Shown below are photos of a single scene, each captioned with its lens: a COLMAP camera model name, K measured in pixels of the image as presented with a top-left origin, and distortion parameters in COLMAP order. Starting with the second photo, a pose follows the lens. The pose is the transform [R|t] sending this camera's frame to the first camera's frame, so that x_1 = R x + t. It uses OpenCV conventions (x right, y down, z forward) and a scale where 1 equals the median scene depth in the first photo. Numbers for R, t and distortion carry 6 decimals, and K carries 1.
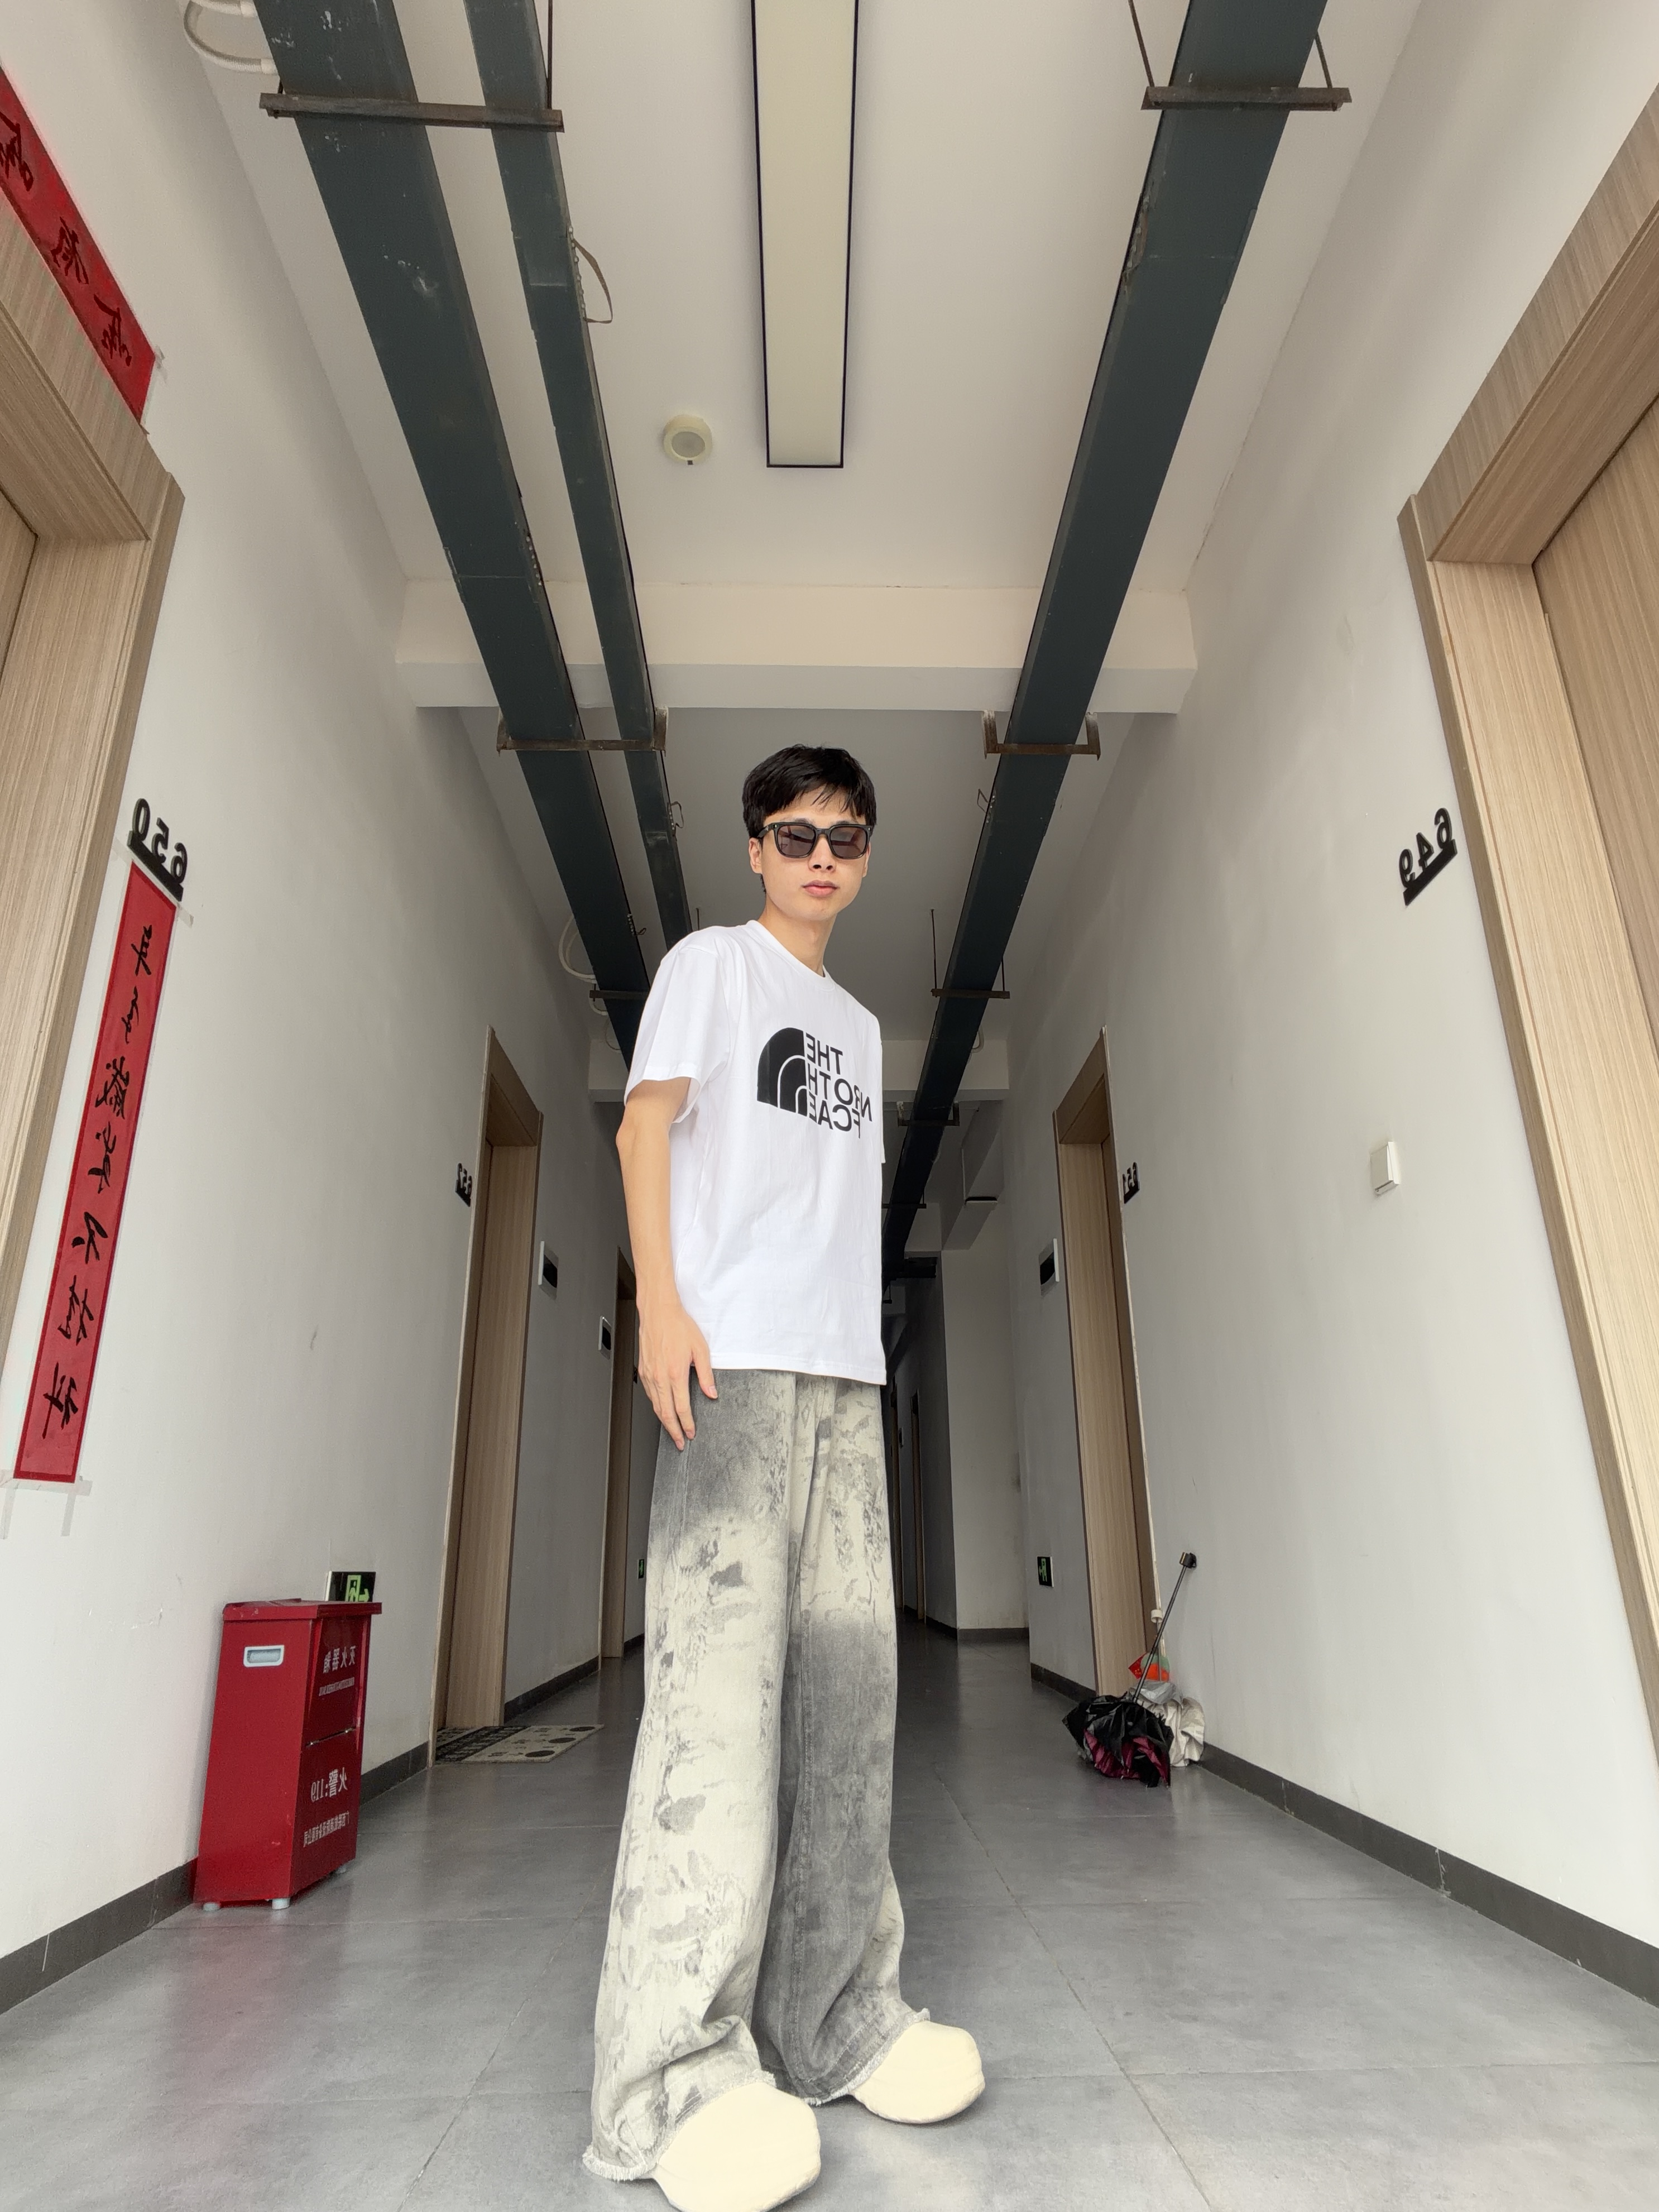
lens RADIAL K [[1260.7, 0, 838.9], [0, 1260.7, 1105.8], [0, 0, 1]] dist [0.001146, 0.000199]
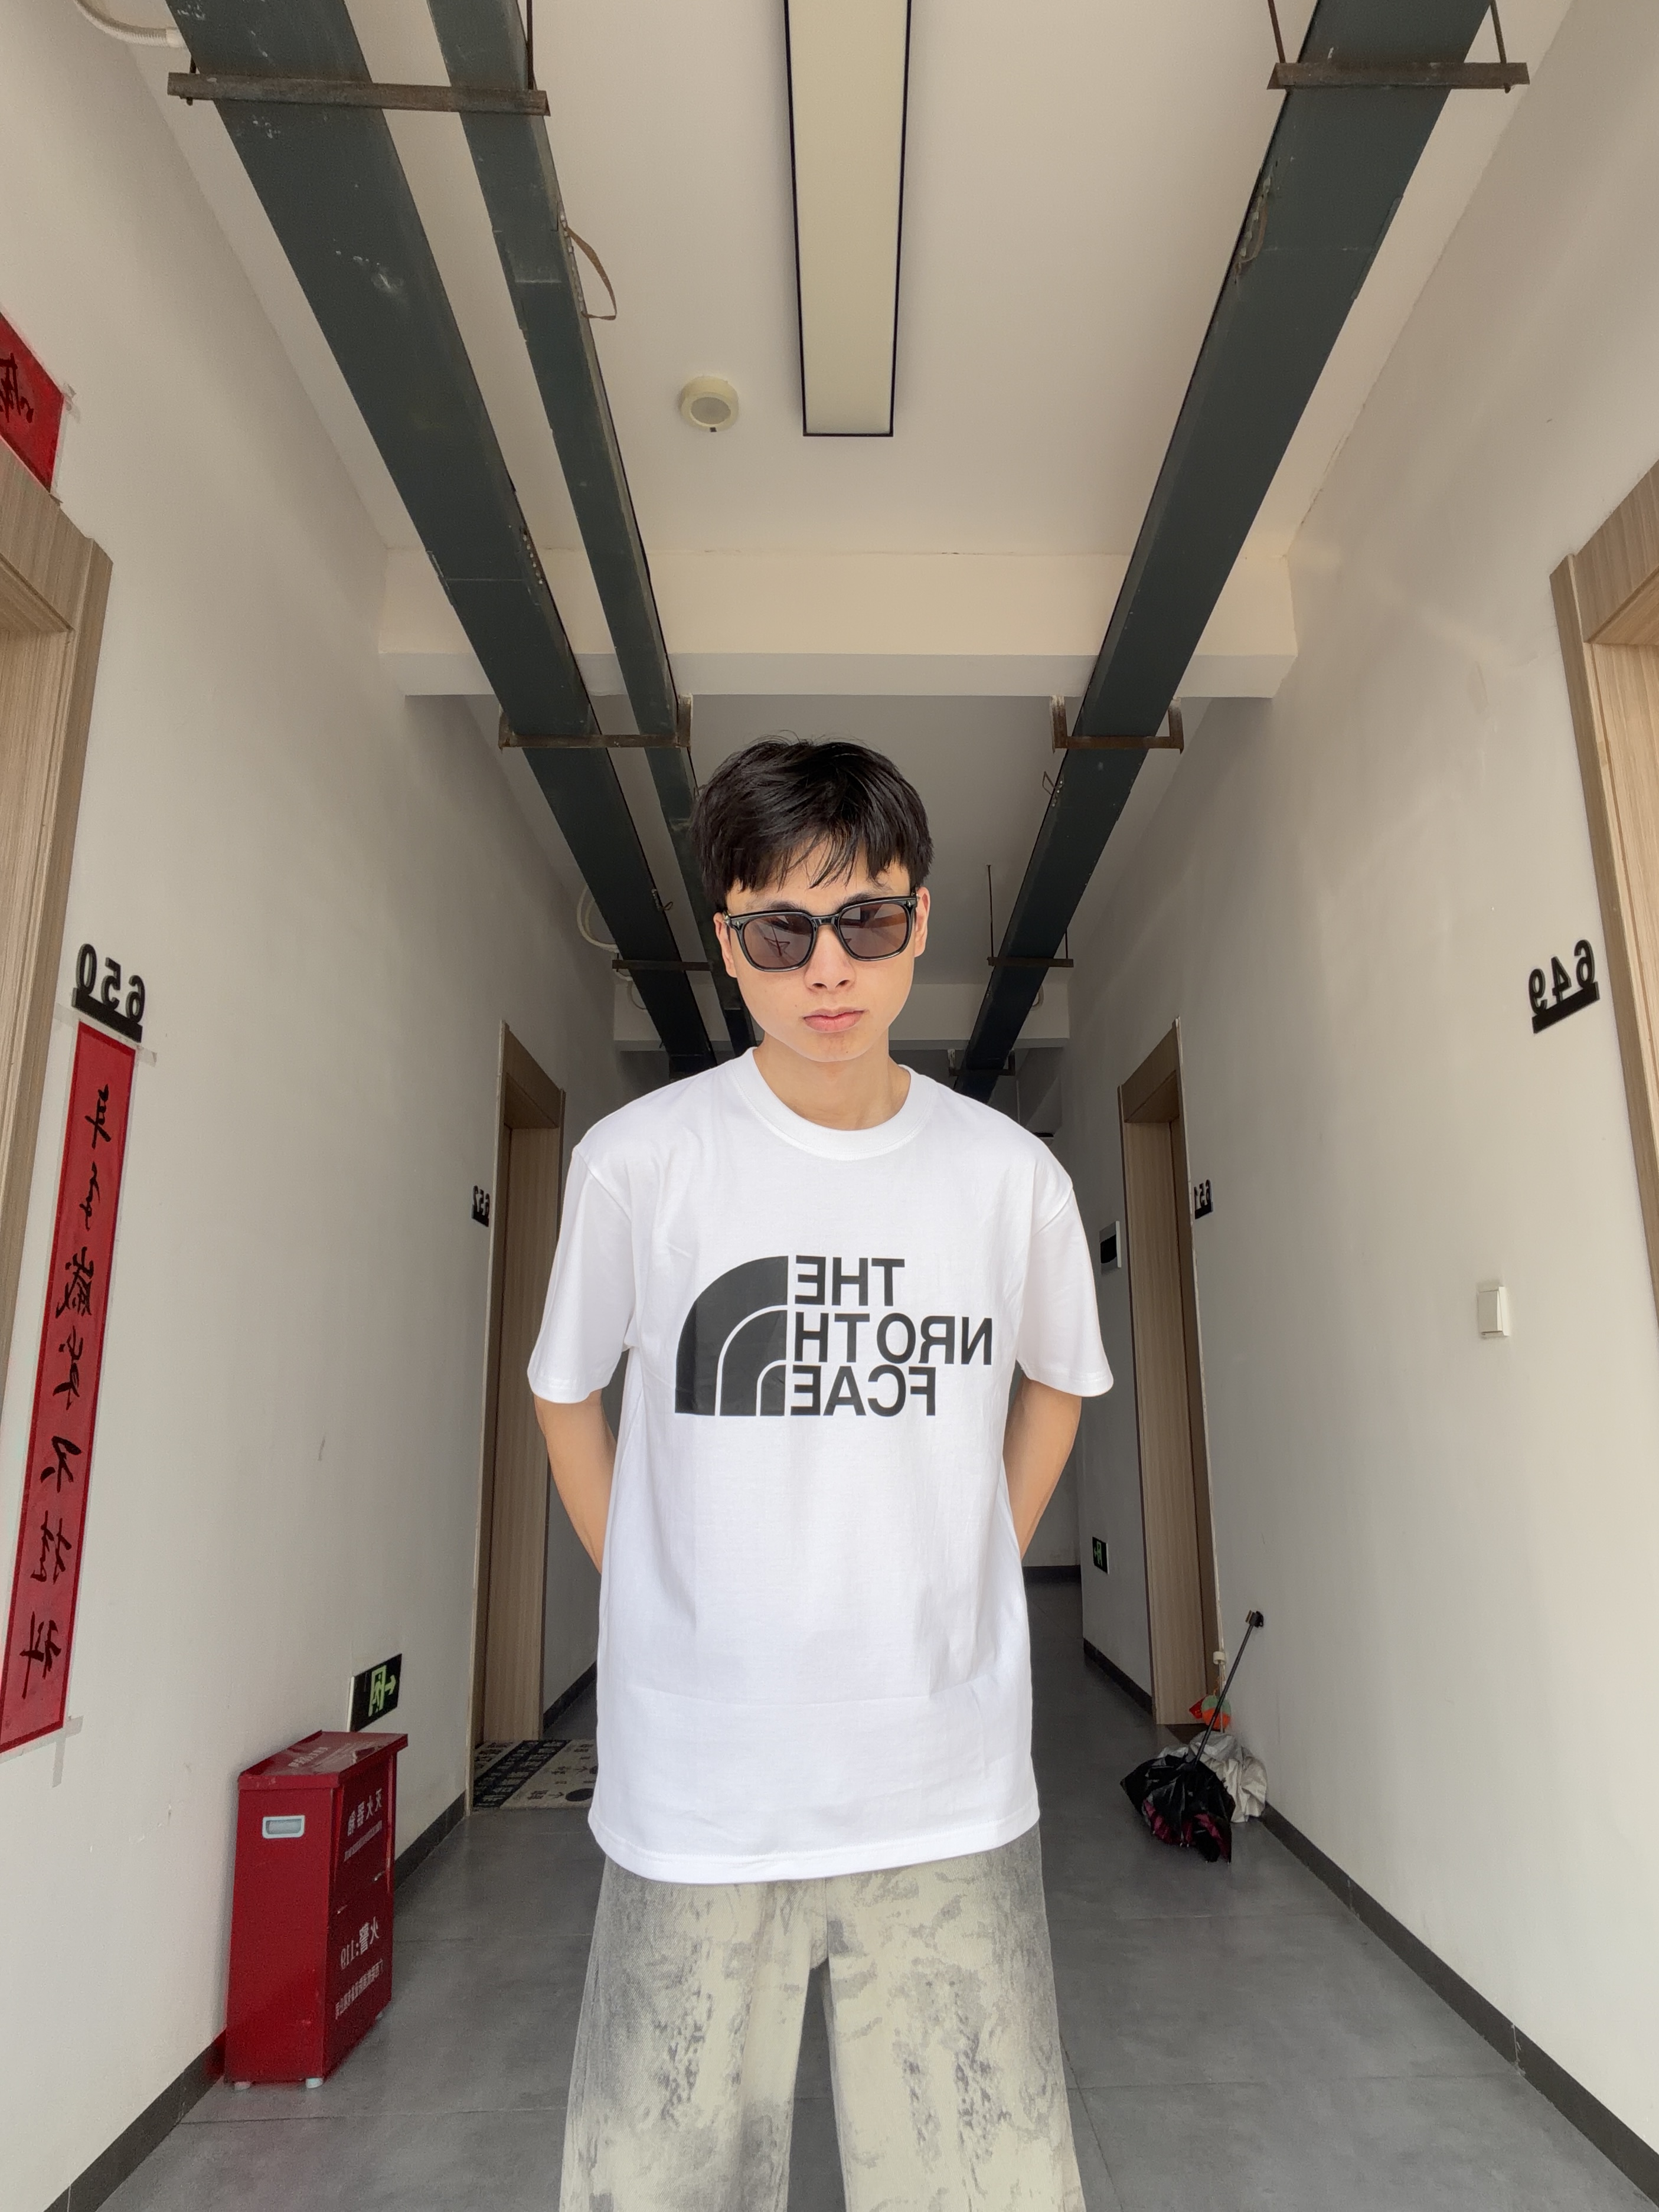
lens RADIAL K [[1330.6, 0, 887.0], [0, 1330.6, 1105.8], [0, 0, 1]] dist [0.001623, 0.000254]
pose [[0.999993, -0.001708, 0.003399, -0.006349], [0.001292, 0.992924, 0.118740, -0.230073], [-0.003578, -0.118735, 0.992920, 0.075107]]
